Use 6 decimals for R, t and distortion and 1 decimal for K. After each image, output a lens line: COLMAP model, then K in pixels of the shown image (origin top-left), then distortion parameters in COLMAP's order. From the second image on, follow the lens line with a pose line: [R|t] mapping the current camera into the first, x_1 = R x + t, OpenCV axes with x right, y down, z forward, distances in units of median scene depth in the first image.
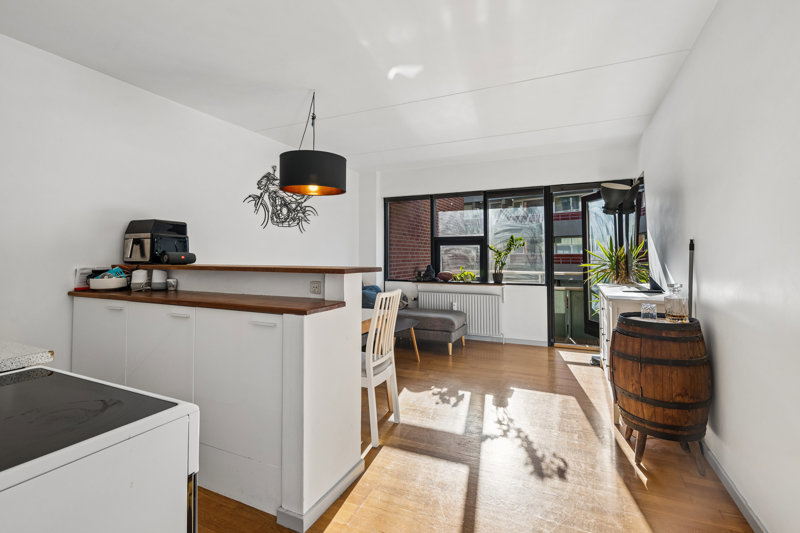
lens RADIAL K [[367.7, 0, 401.4], [0, 367.7, 251.0], [0, 0, 1]] dist [-0.000955, -0.000138]
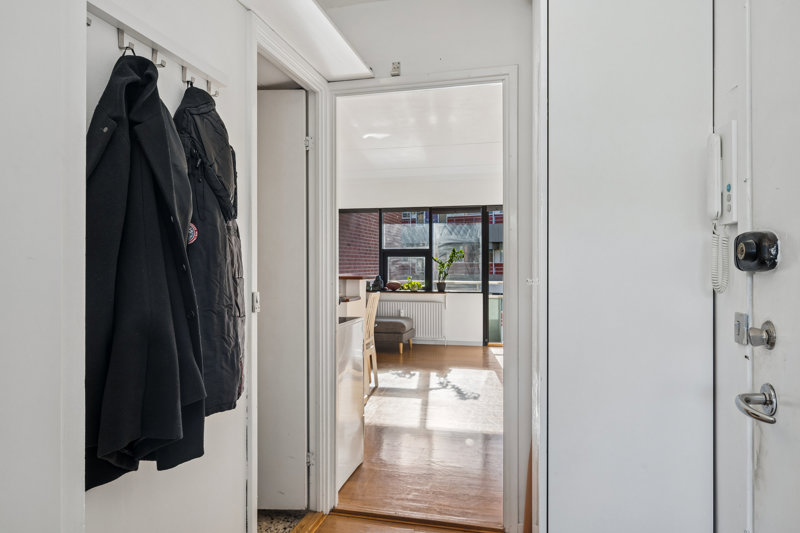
lens RADIAL K [[516.4, 0, 400.0], [0, 516.4, 266.5], [0, 0, 1]] dist [0.000628, 0.000002]
pose [[0.985035, 0.000691, 0.172354, -0.131187], [-0.004009, 0.999813, 0.018906, -0.017919], [-0.172309, -0.019314, 0.984854, -0.522982]]
